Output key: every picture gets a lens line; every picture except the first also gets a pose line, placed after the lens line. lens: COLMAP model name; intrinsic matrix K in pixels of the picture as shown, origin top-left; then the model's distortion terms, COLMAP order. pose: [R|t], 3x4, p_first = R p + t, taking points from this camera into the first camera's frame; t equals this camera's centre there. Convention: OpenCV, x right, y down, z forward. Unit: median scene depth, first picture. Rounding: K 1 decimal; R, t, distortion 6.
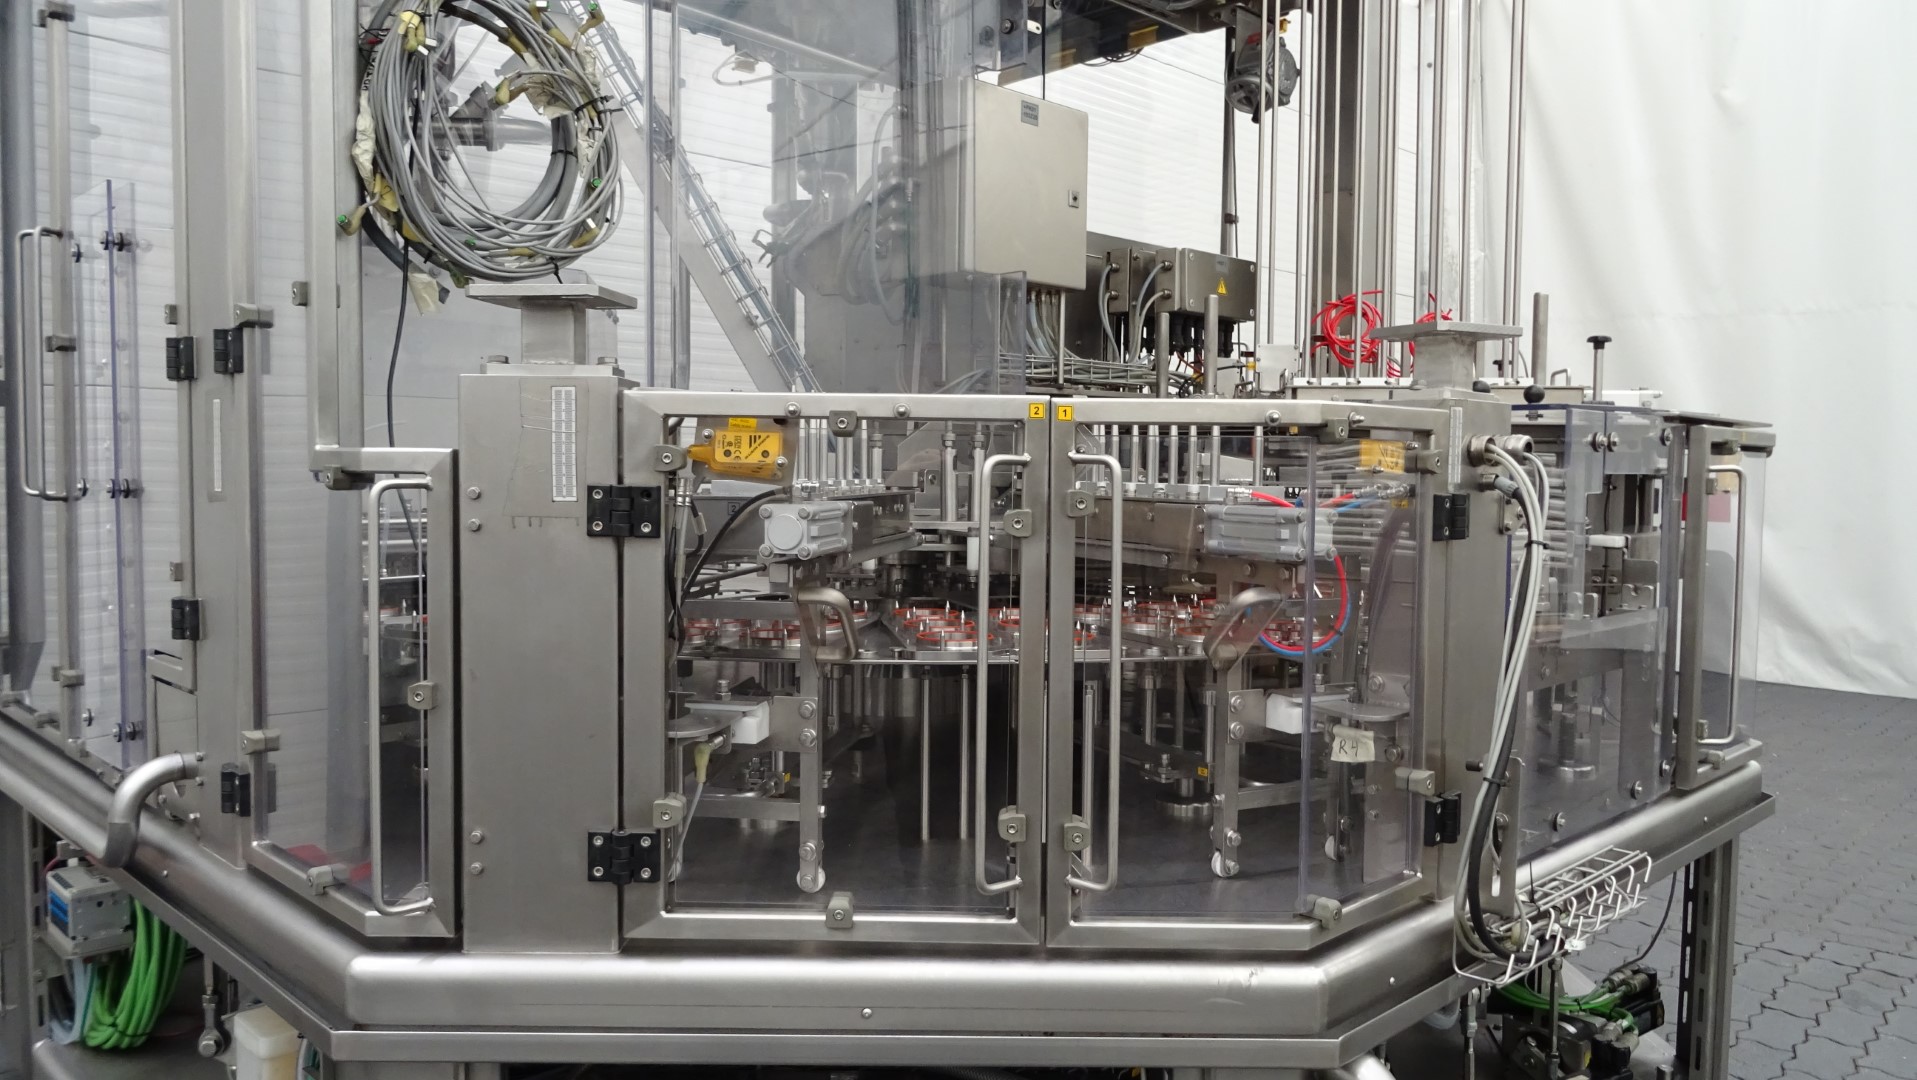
lens RADIAL K [[1378.8, 0, 958.5], [0, 1378.8, 540.0], [0, 0, 1]] dist [0.007123, -0.003319]
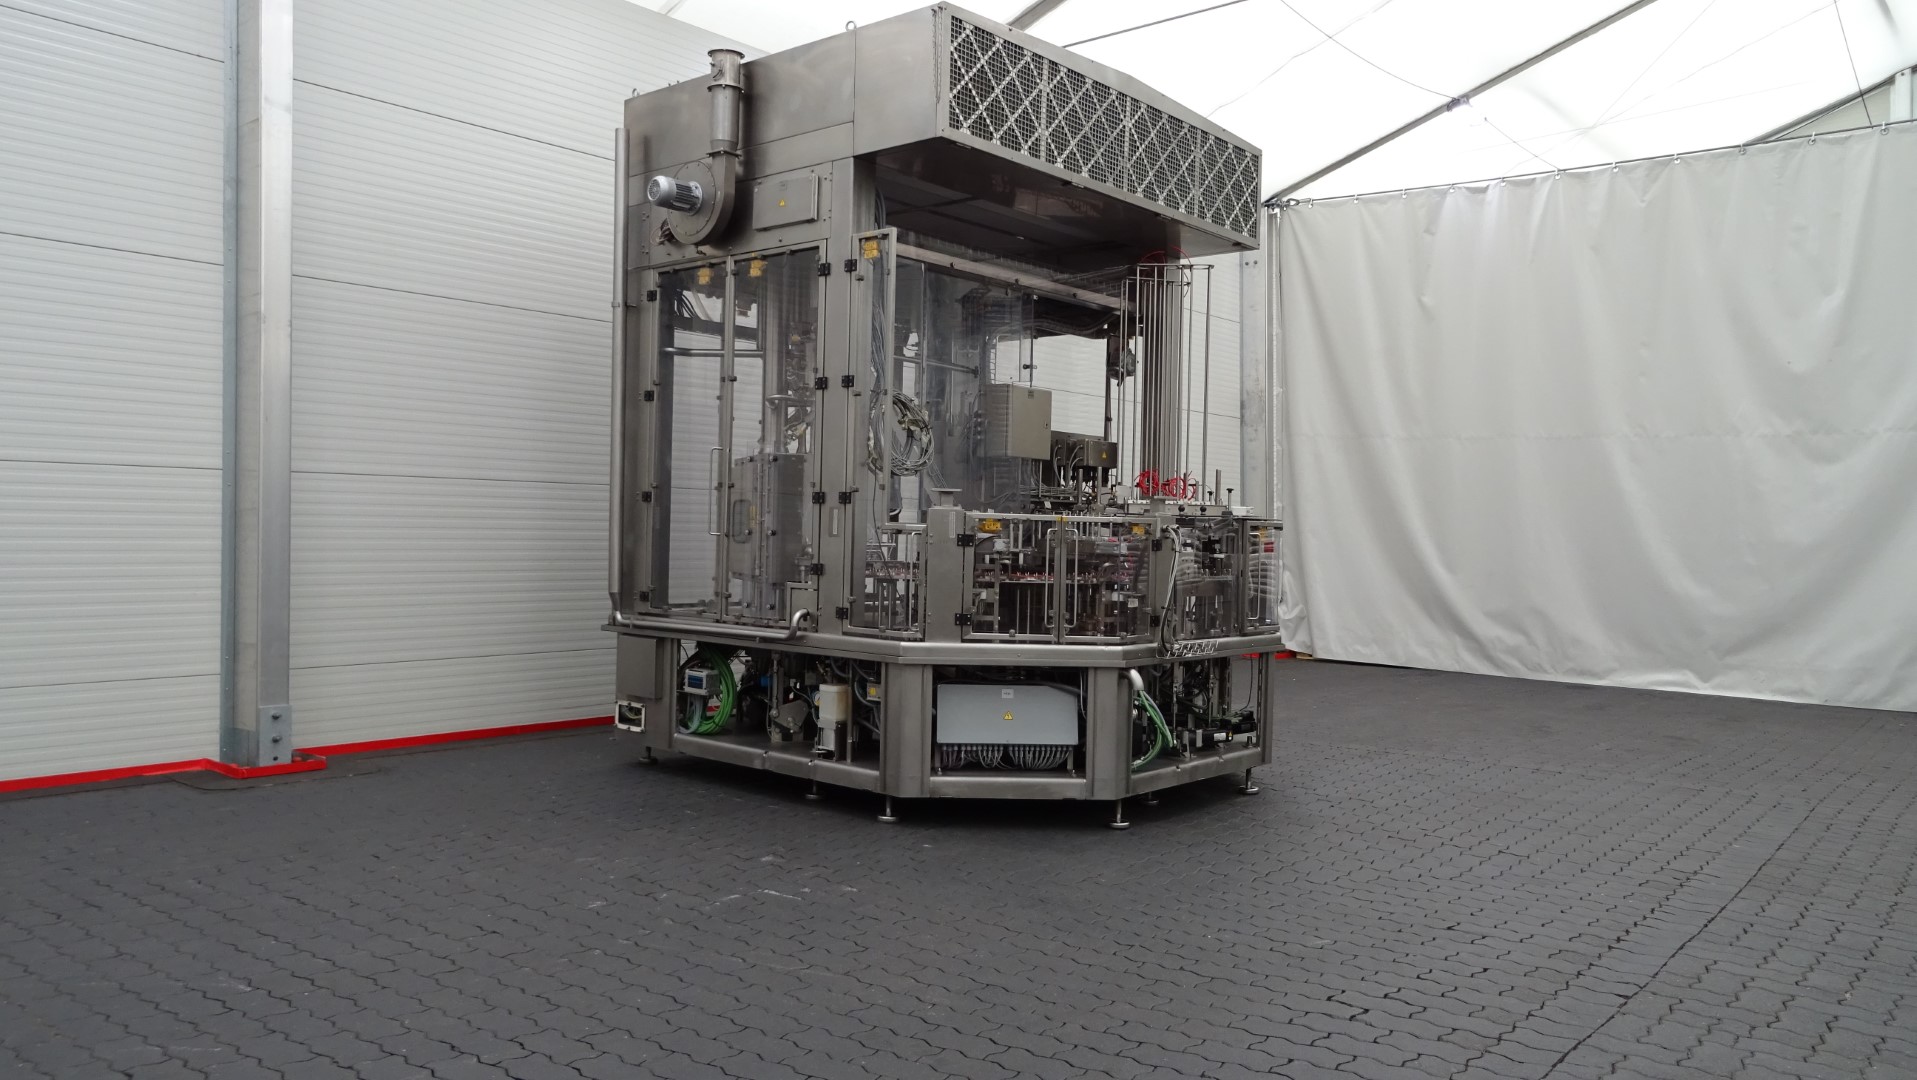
lens RADIAL K [[1378.8, 0, 958.5], [0, 1378.8, 540.0], [0, 0, 1]] dist [0.007123, -0.003319]
pose [[0.996988, 0.014835, 0.076124, -0.433654], [-0.011669, 0.999055, -0.041869, 0.118381], [-0.076673, 0.040855, 0.996219, -2.444900]]
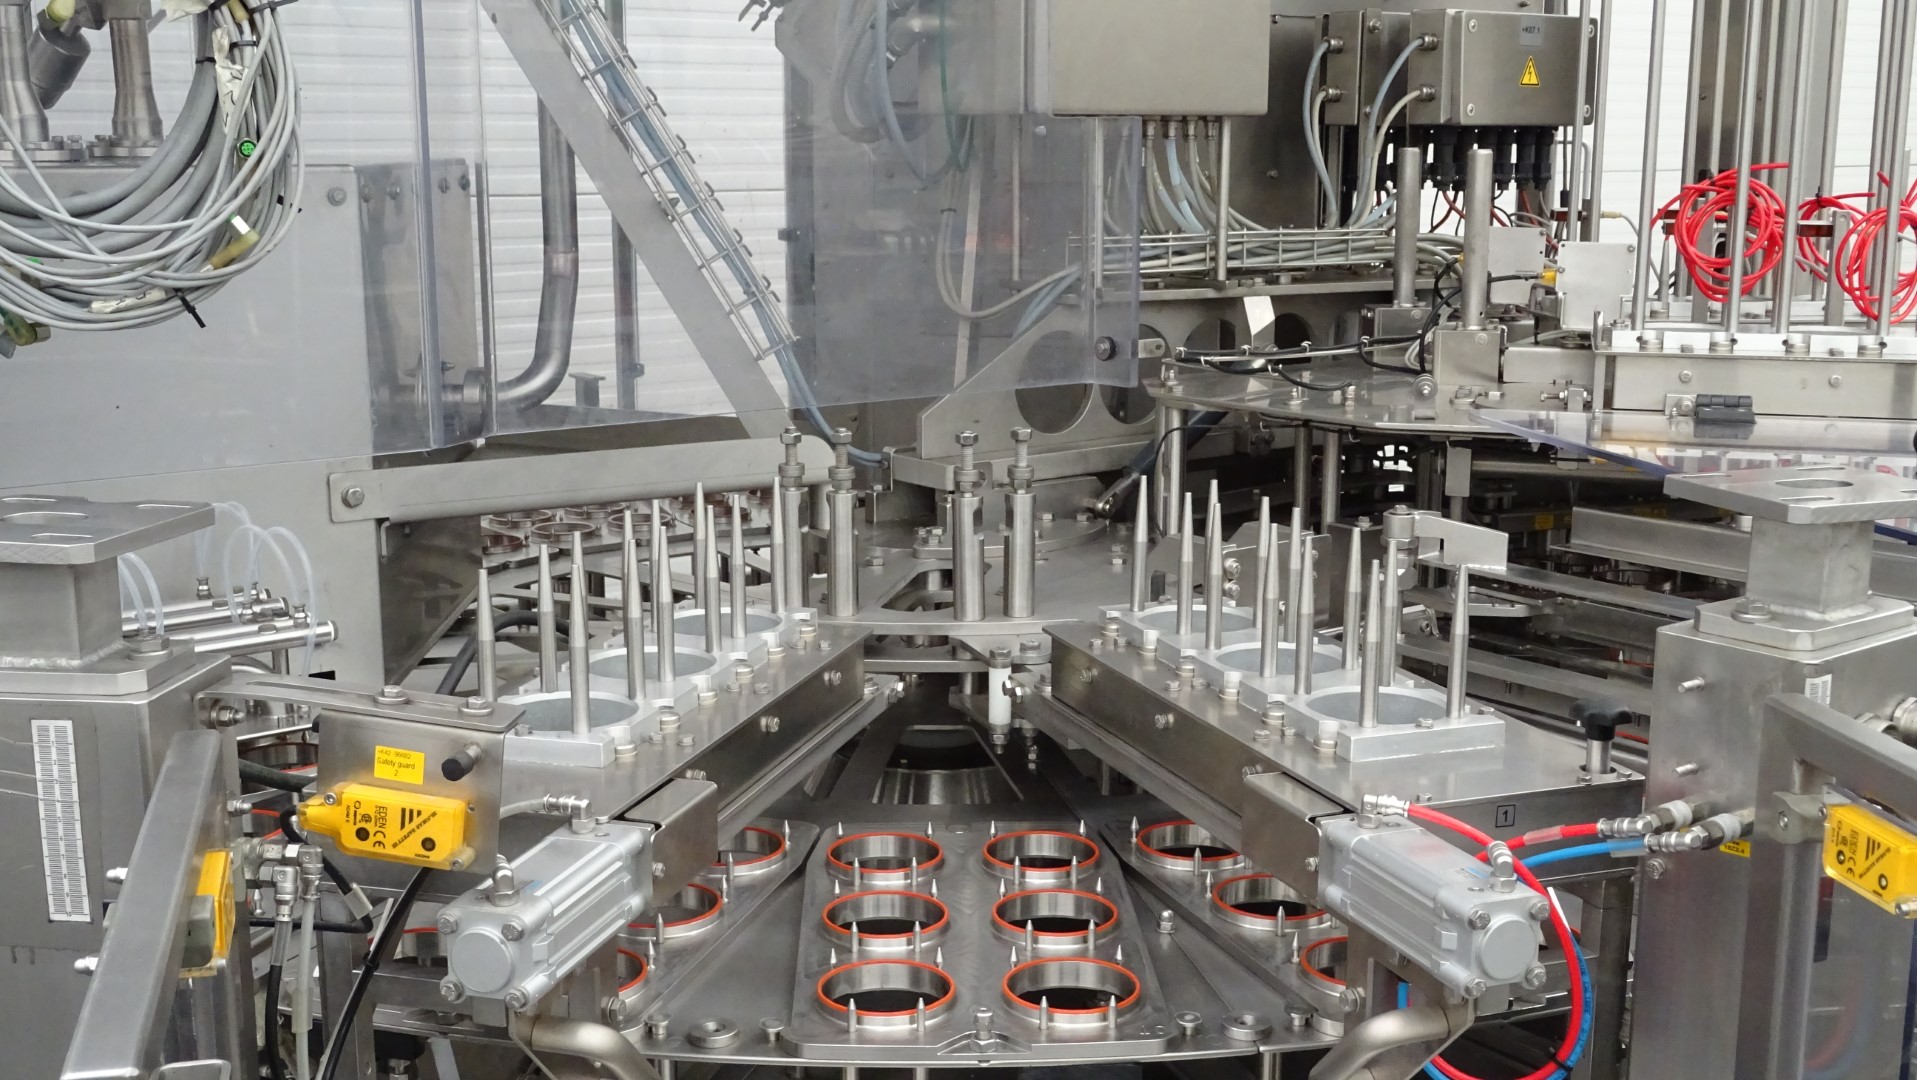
lens RADIAL K [[2103.5, 0, 966.1], [0, 2103.5, 546.6], [0, 0, 1]] dist [0.013379, 0.019580]
pose [[0.993066, 0.014773, -0.116626, 0.117332], [0.002642, 0.989017, 0.147775, -0.216101], [0.117528, -0.147059, 0.982121, 0.177475]]
